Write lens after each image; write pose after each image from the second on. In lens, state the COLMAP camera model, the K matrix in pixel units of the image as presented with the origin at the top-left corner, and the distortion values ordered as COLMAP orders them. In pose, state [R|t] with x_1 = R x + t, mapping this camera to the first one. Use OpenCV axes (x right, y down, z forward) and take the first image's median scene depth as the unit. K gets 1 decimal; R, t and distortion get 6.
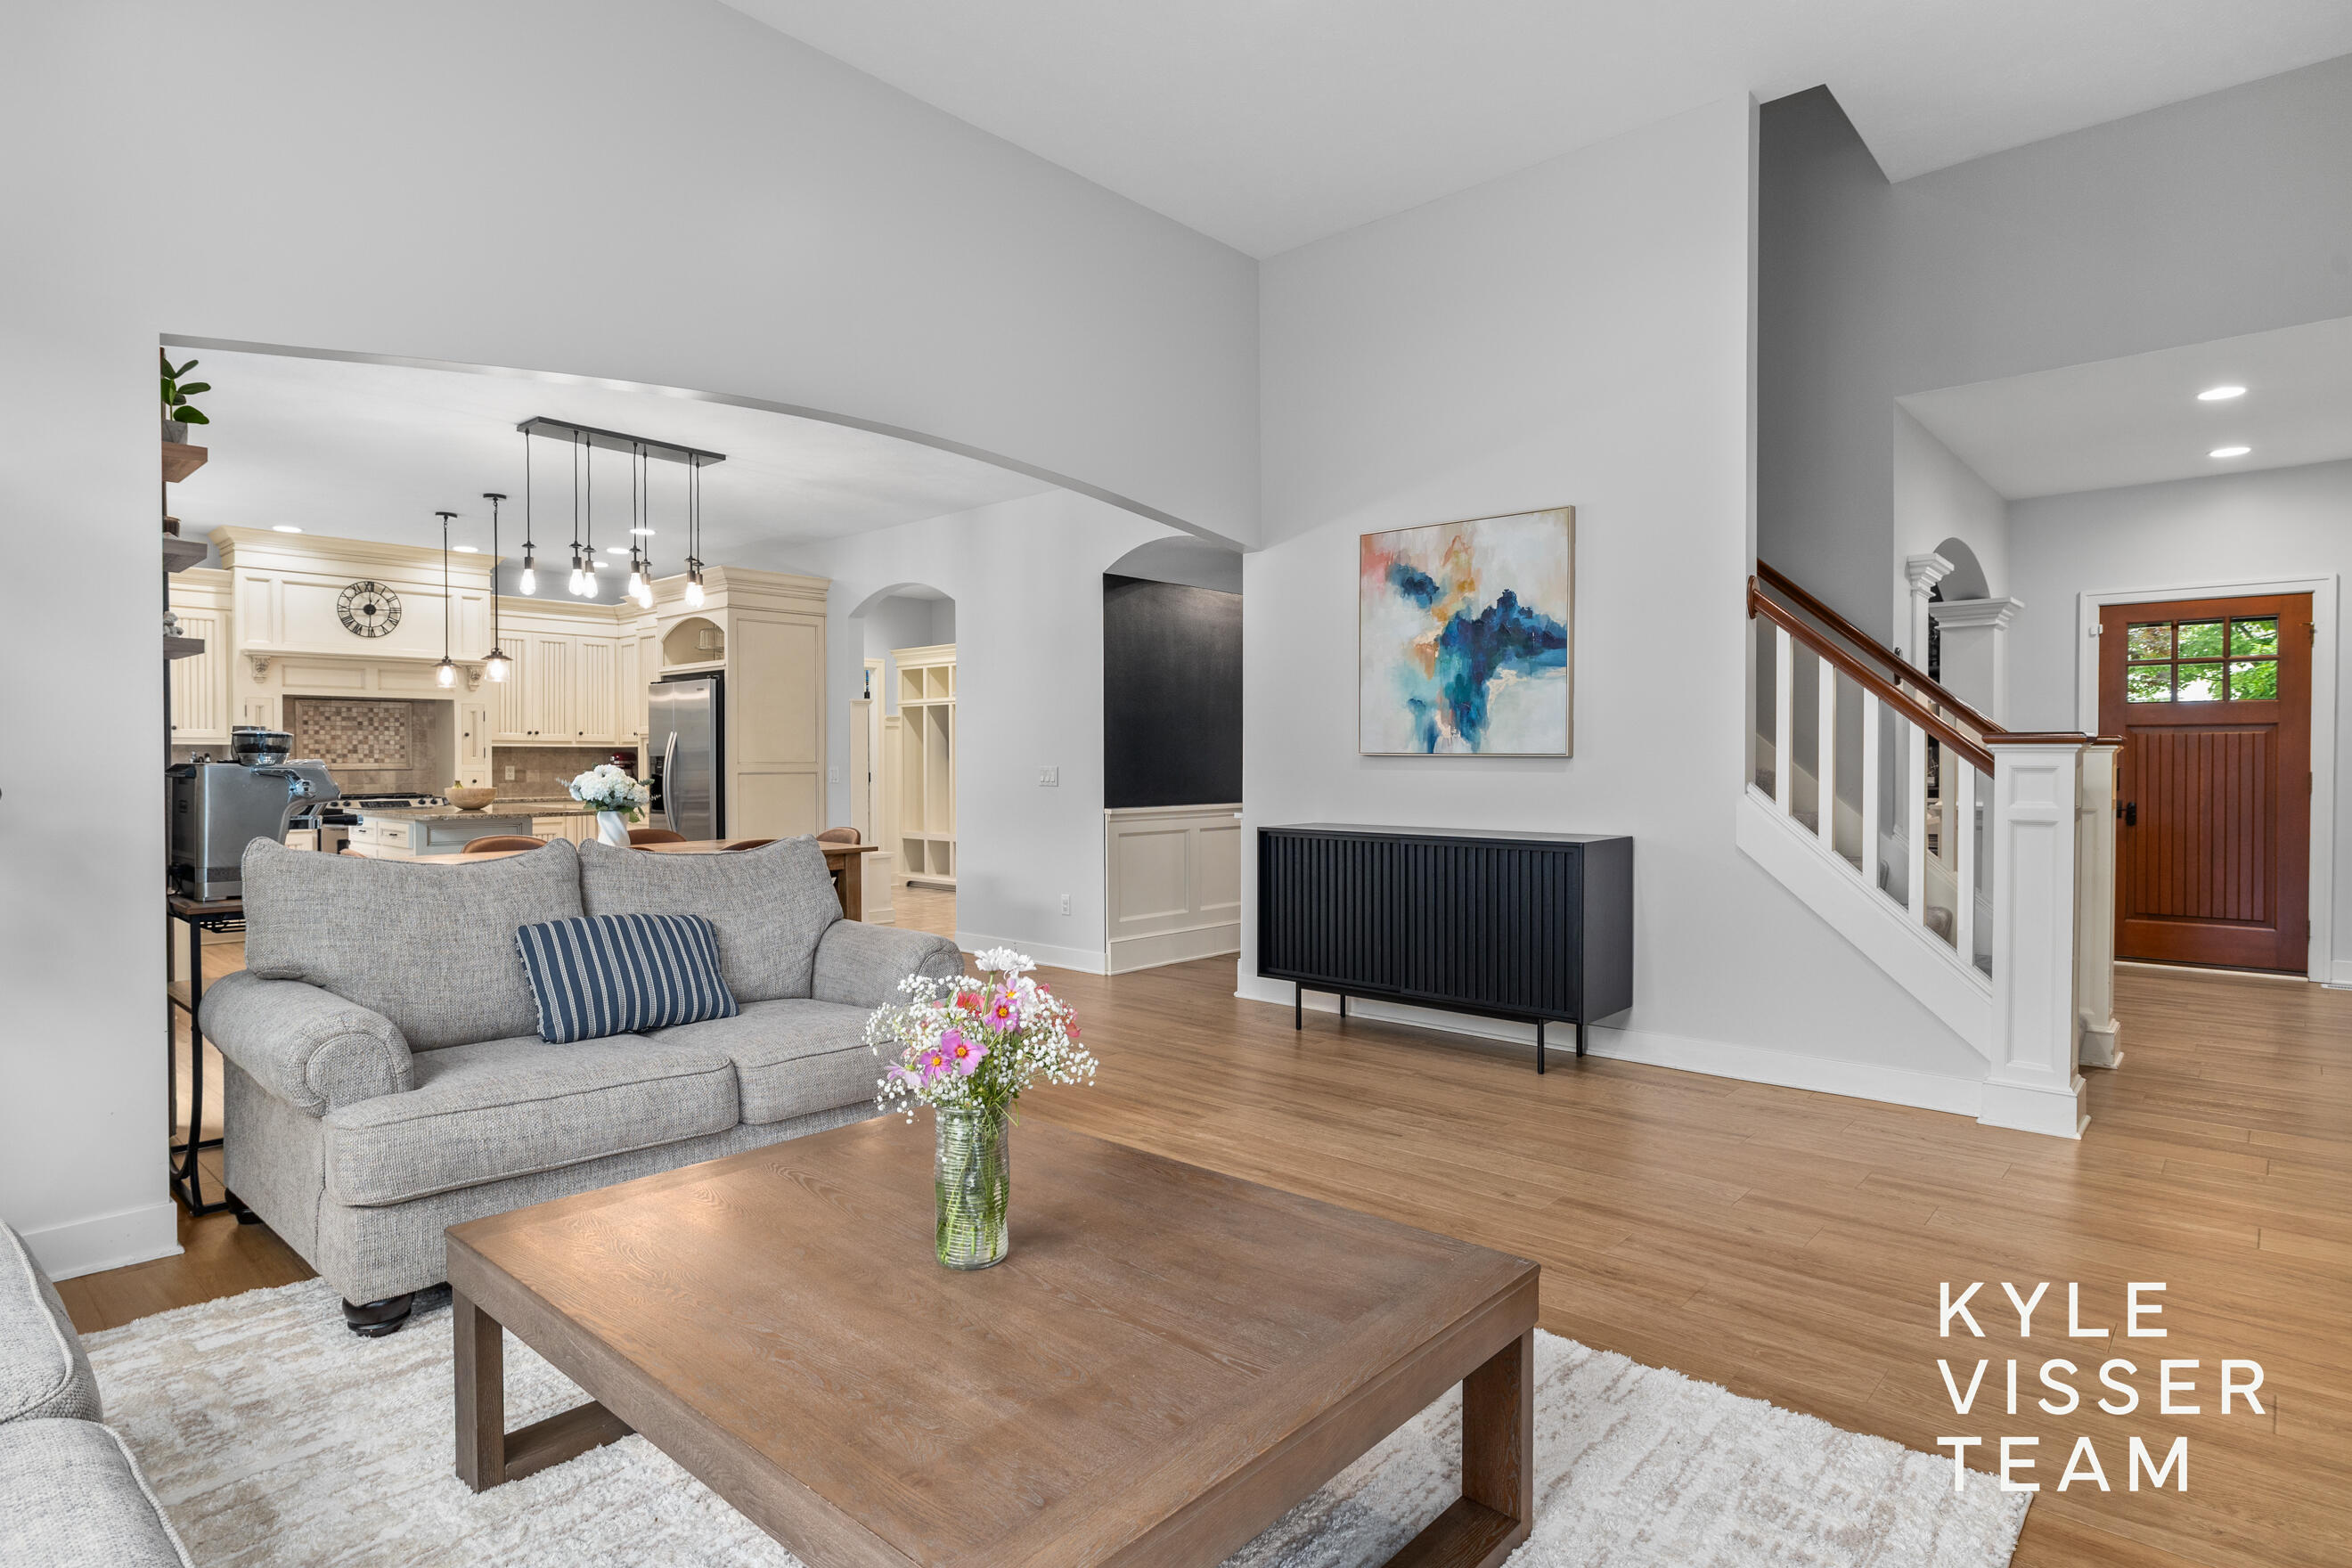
lens RADIAL K [[1226.9, 0, 1167.3], [0, 1226.9, 772.2], [0, 0, 1]] dist [-0.001938, -0.000214]
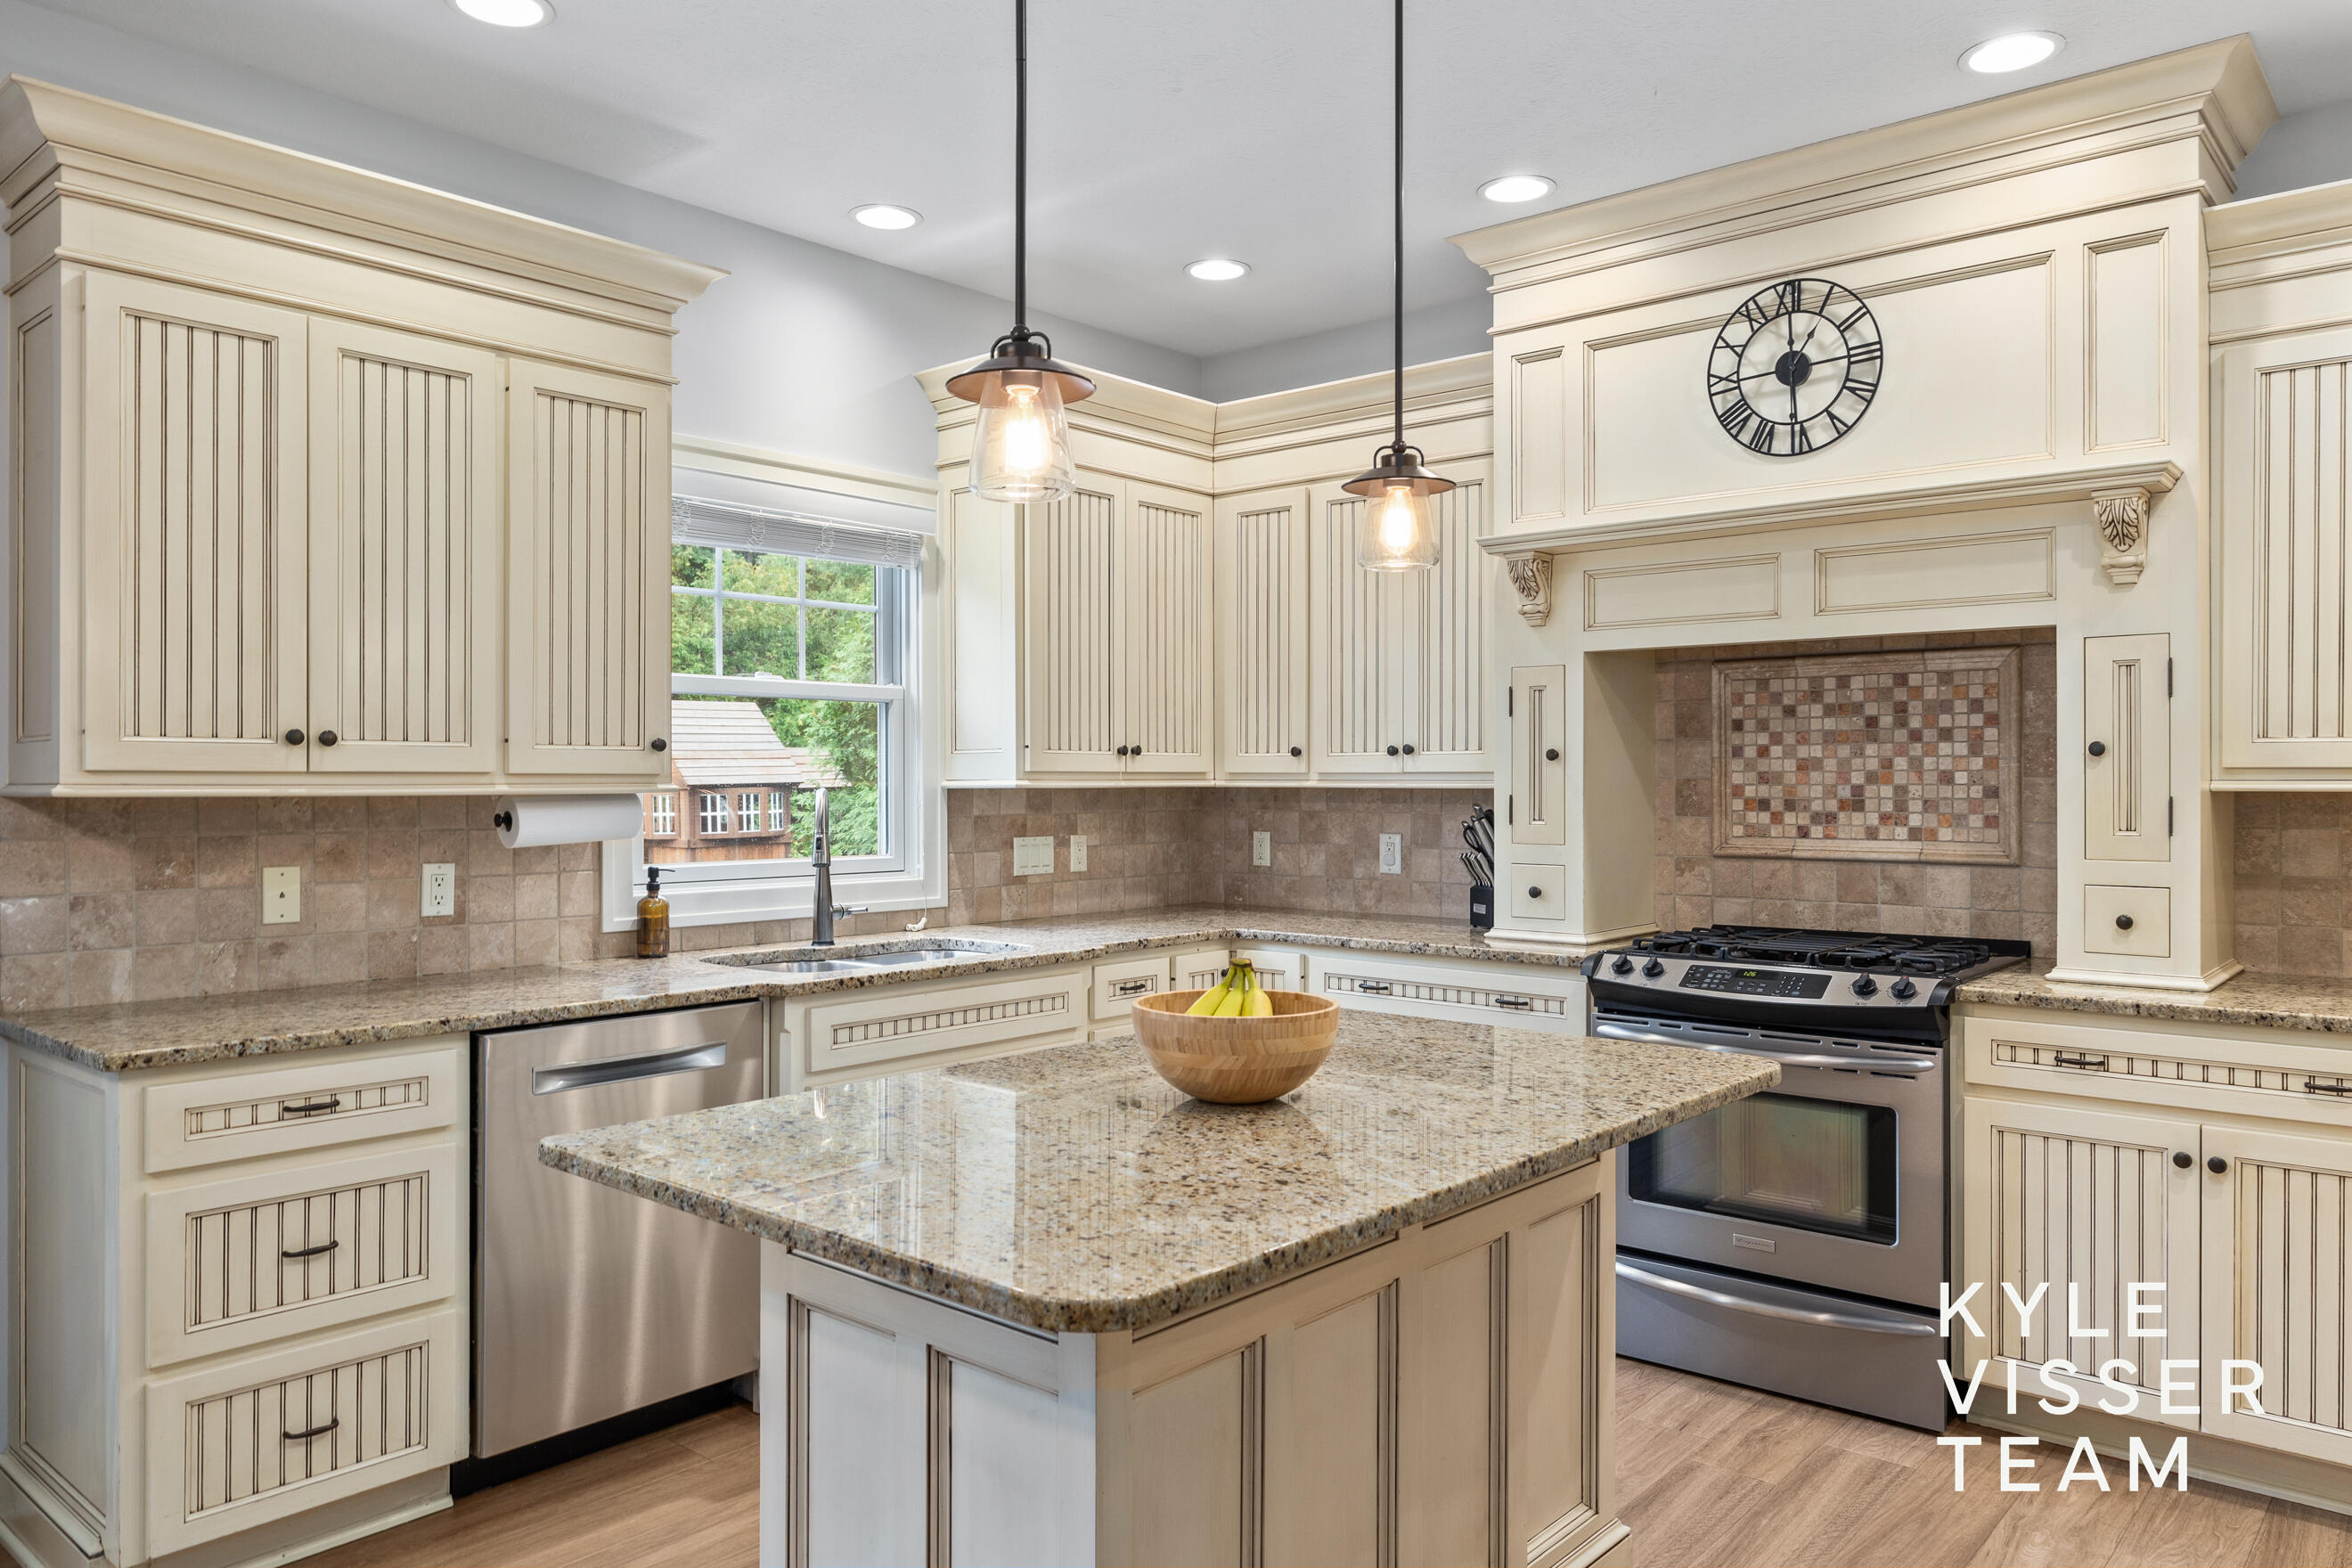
lens RADIAL K [[1577.1, 0, 1171.1], [0, 1577.1, 776.4], [0, 0, 1]] dist [-0.006051, -0.005496]
pose [[0.014162, 0.000922, -0.999899, -0.236476], [-0.010134, 0.999948, 0.000779, -0.023797], [0.999848, 0.010122, 0.014171, 0.822534]]
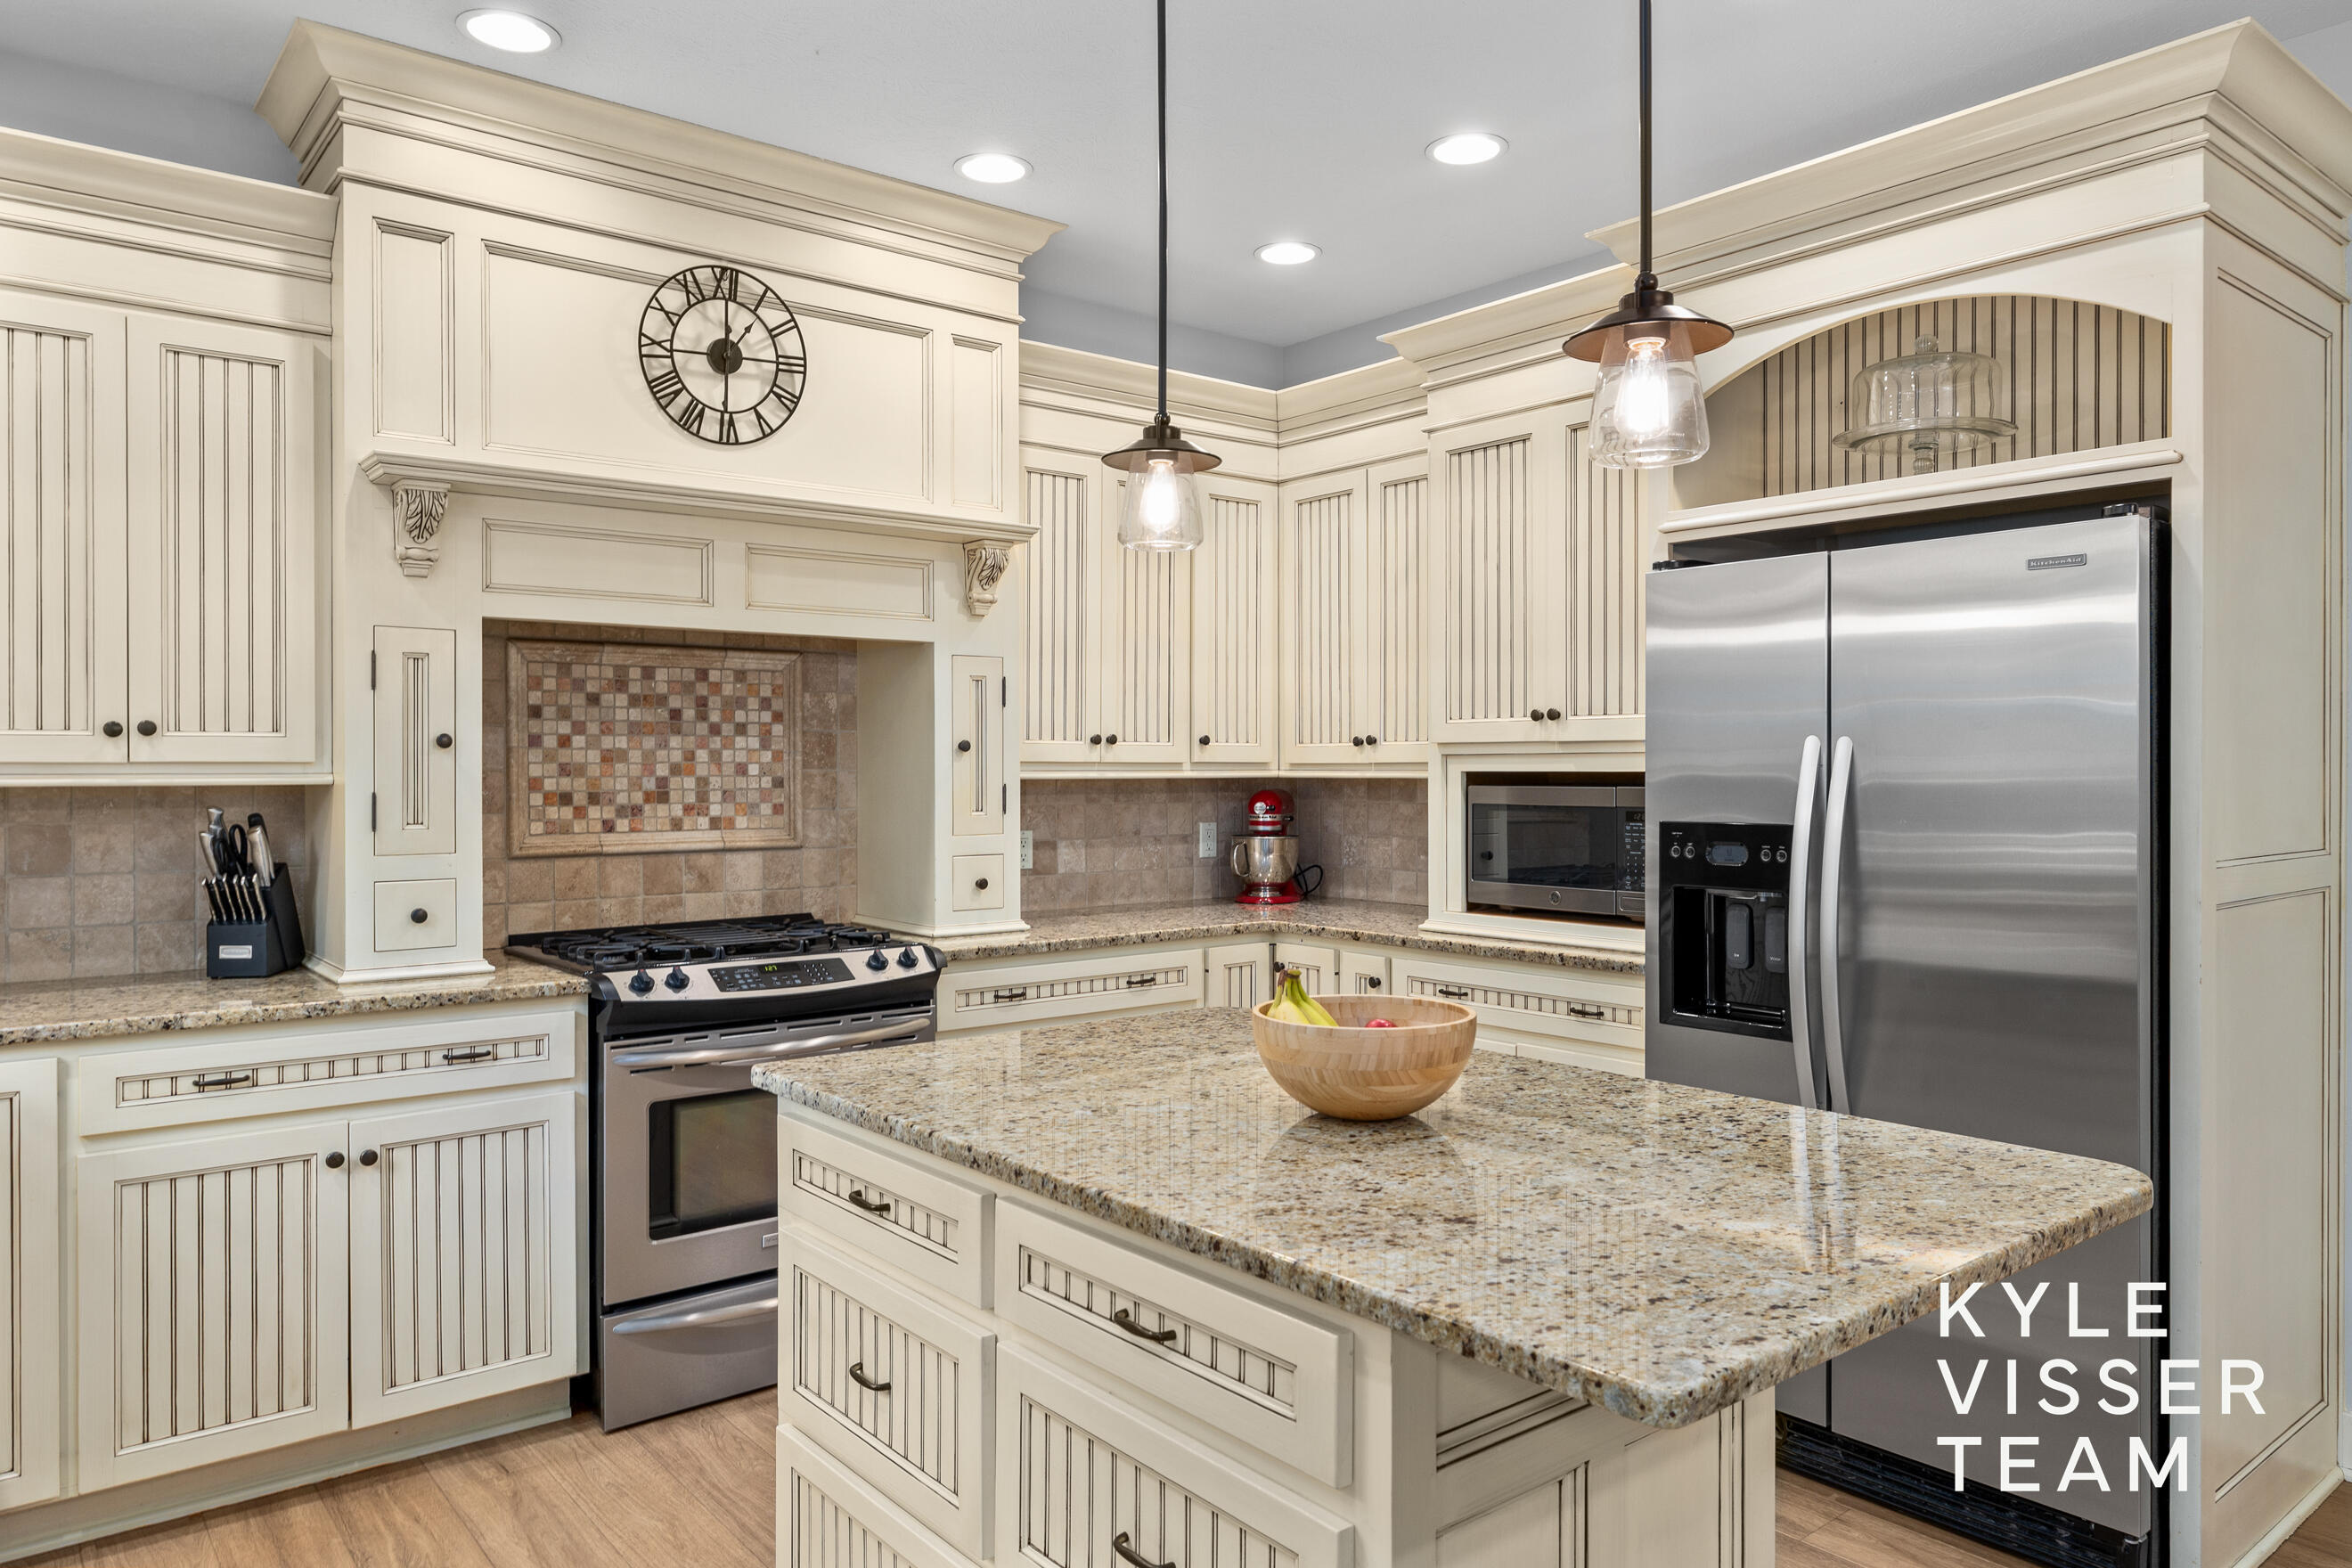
lens RADIAL K [[1555.1, 0, 1176.9], [0, 1555.1, 771.6], [0, 0, 1]] dist [0.000970, 0.001799]
pose [[0.987469, 0.000519, -0.157810, -0.465249], [-0.001915, 0.999960, -0.008696, -0.020919], [0.157799, 0.008890, 0.987431, 0.612801]]
